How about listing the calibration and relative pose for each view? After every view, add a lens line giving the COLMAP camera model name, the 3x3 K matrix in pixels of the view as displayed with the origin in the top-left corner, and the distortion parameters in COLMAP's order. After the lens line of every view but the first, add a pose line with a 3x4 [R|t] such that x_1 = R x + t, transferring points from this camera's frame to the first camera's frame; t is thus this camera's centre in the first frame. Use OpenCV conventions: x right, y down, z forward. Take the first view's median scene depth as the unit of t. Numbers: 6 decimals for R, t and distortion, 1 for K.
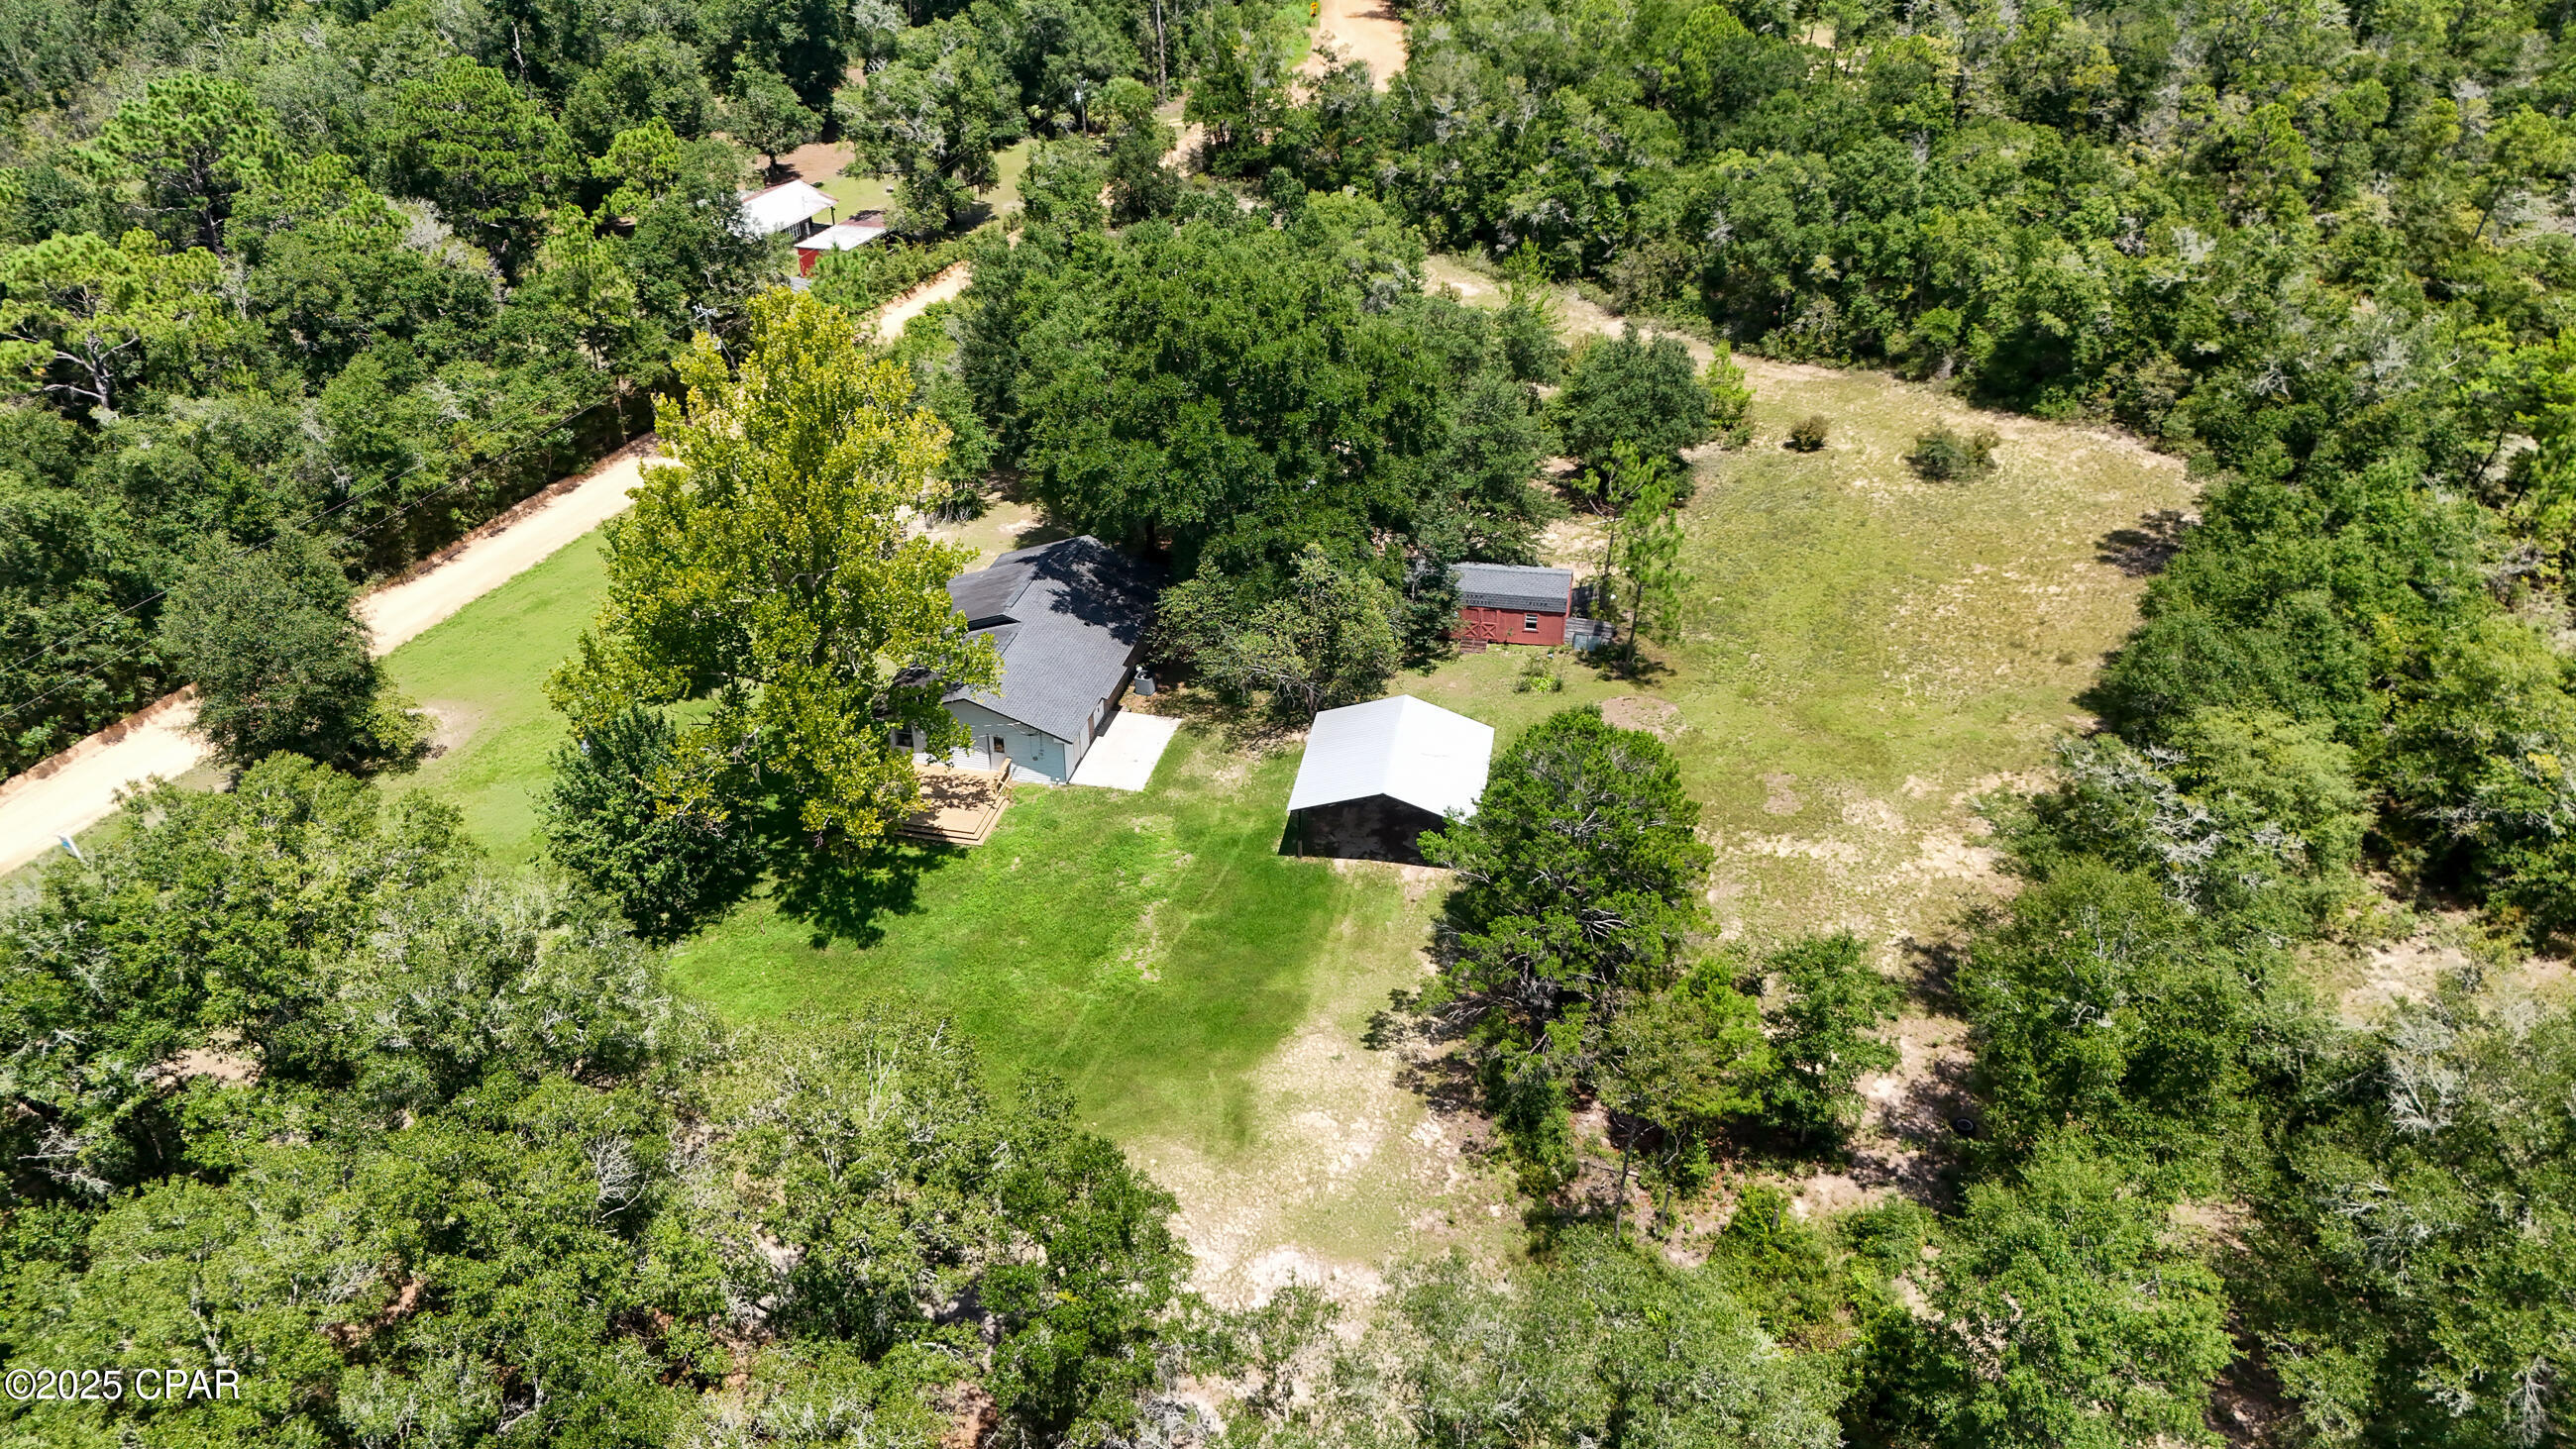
lens RADIAL K [[1875.8, 0, 1288.0], [0, 1875.8, 724.5], [0, 0, 1]] dist [0.066718, -0.068173]
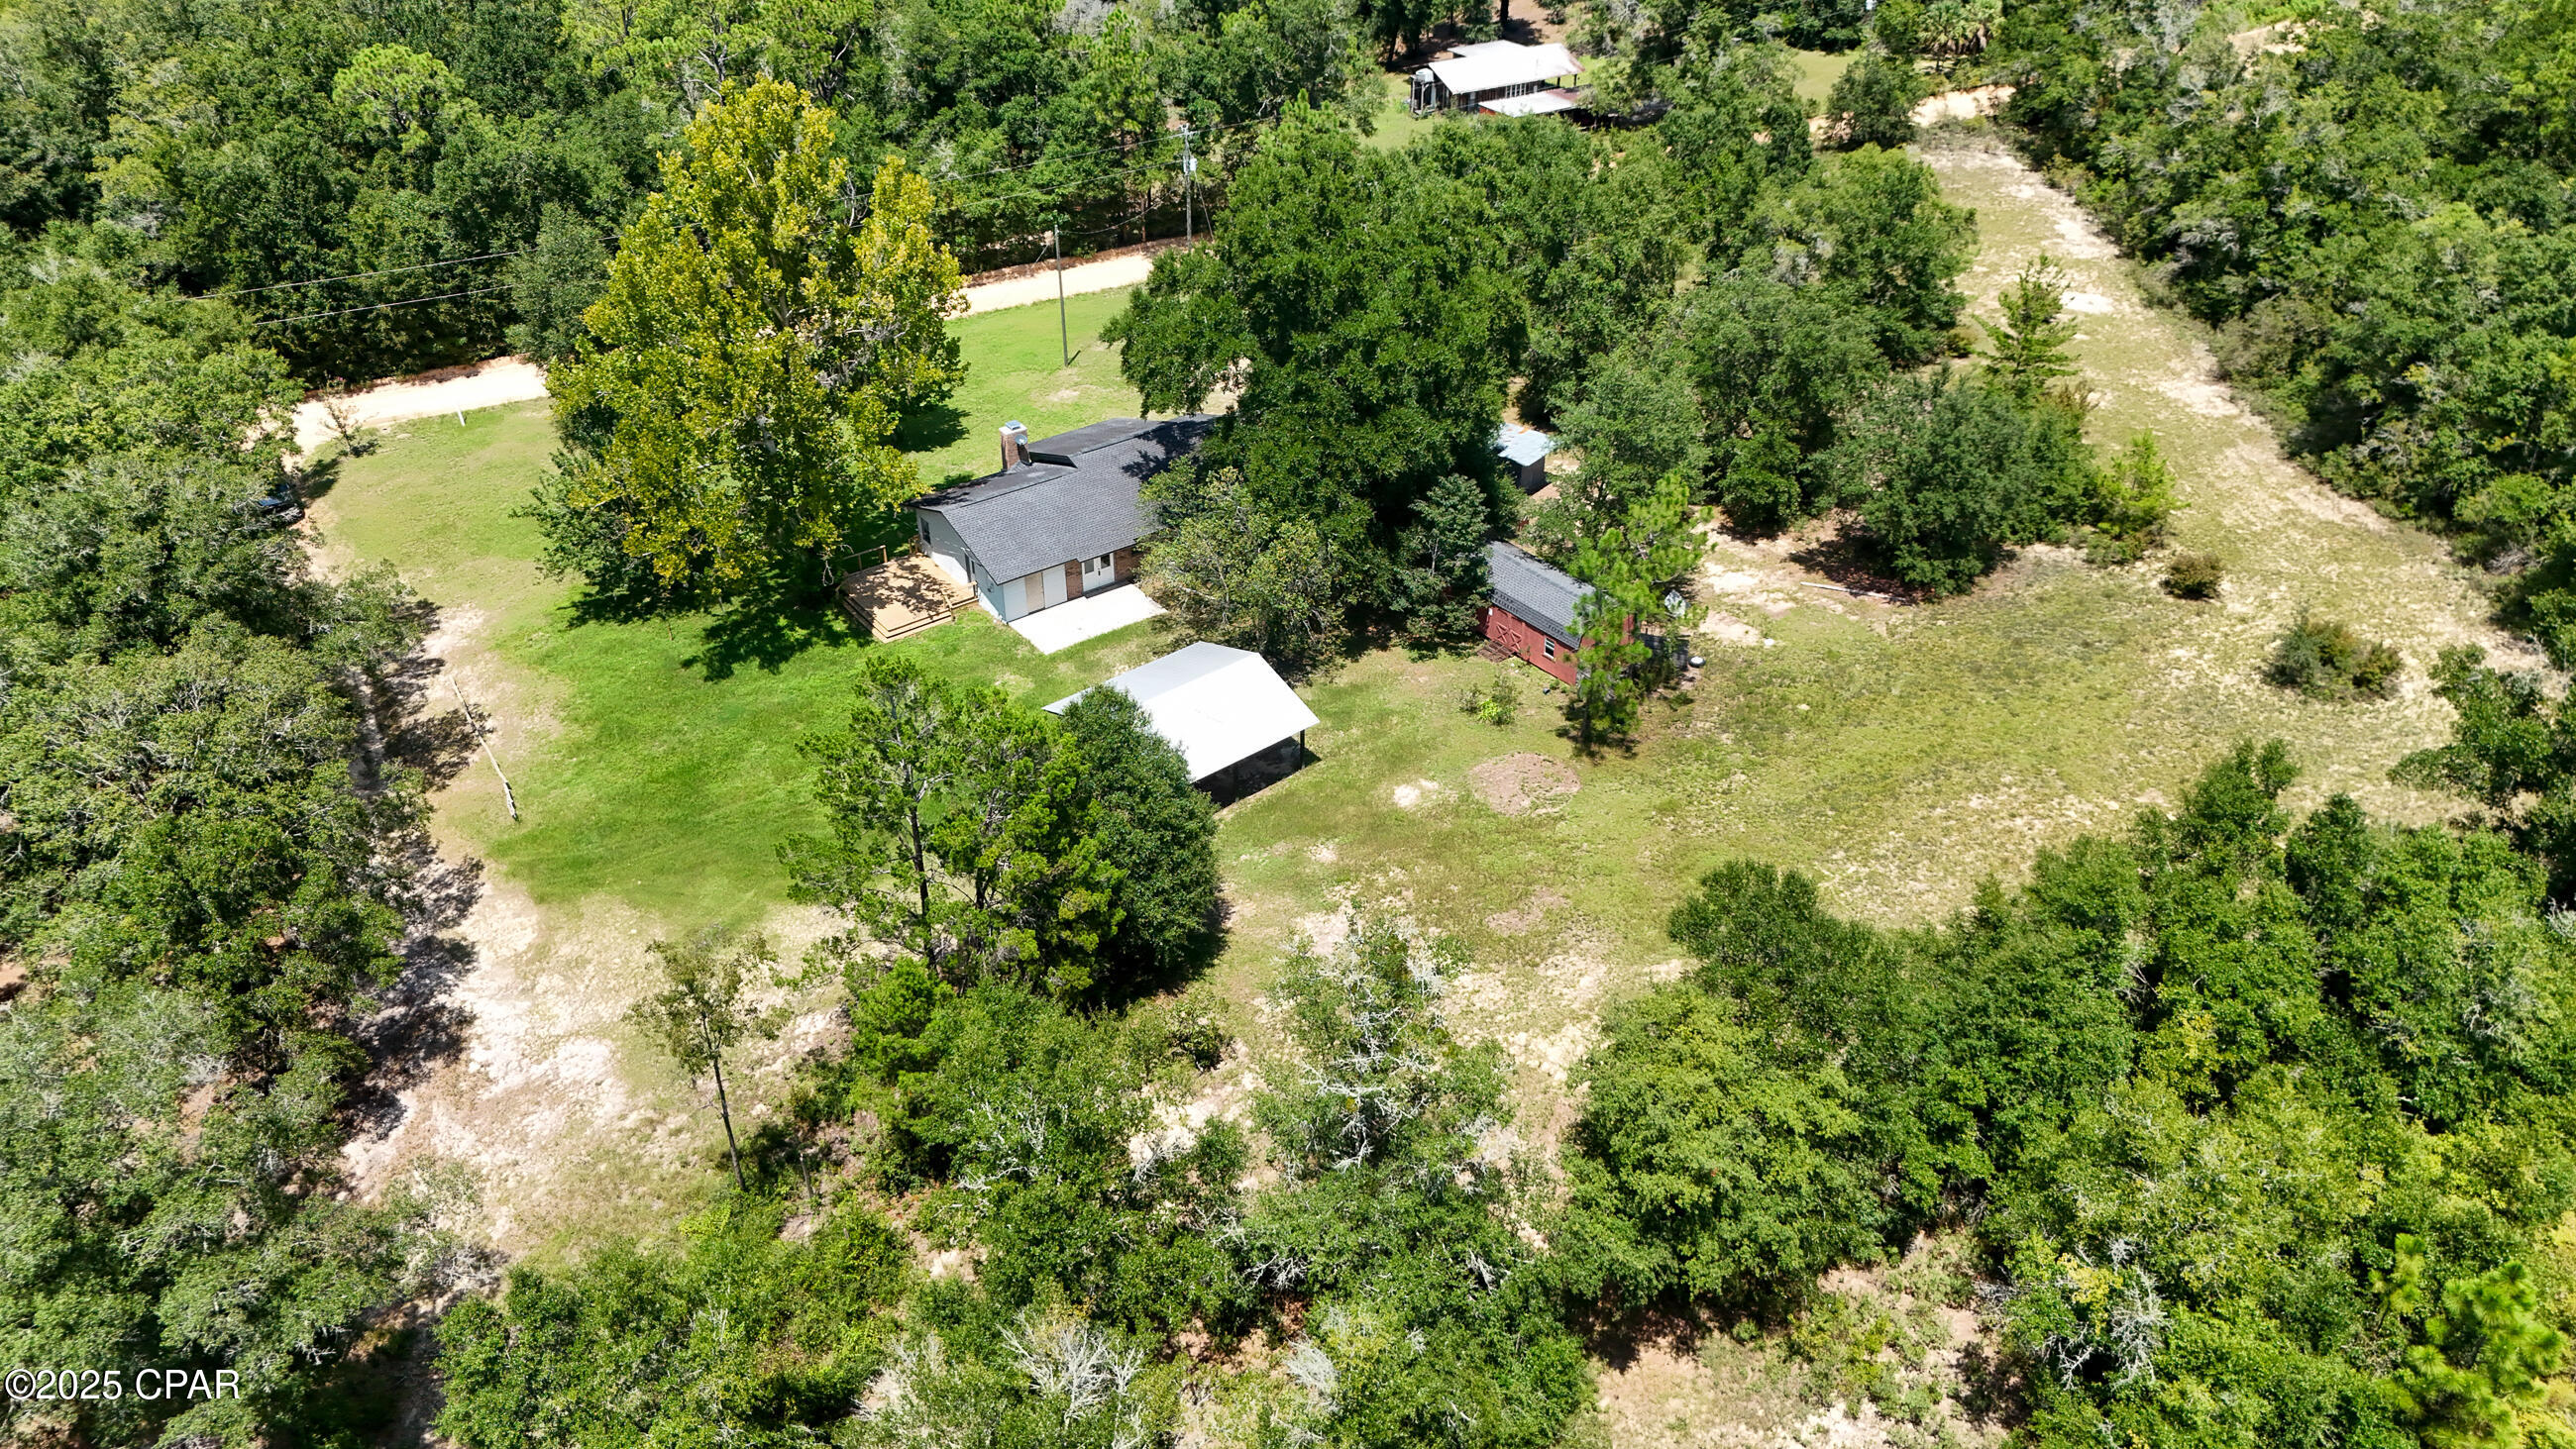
lens RADIAL K [[1875.8, 0, 1288.0], [0, 1875.8, 724.5], [0, 0, 1]] dist [0.066718, -0.068173]
pose [[0.761473, 0.365859, -0.535076, 0.547613], [-0.332408, 0.929082, 0.162209, -0.129992], [0.556475, 0.054345, 0.829085, 0.222723]]
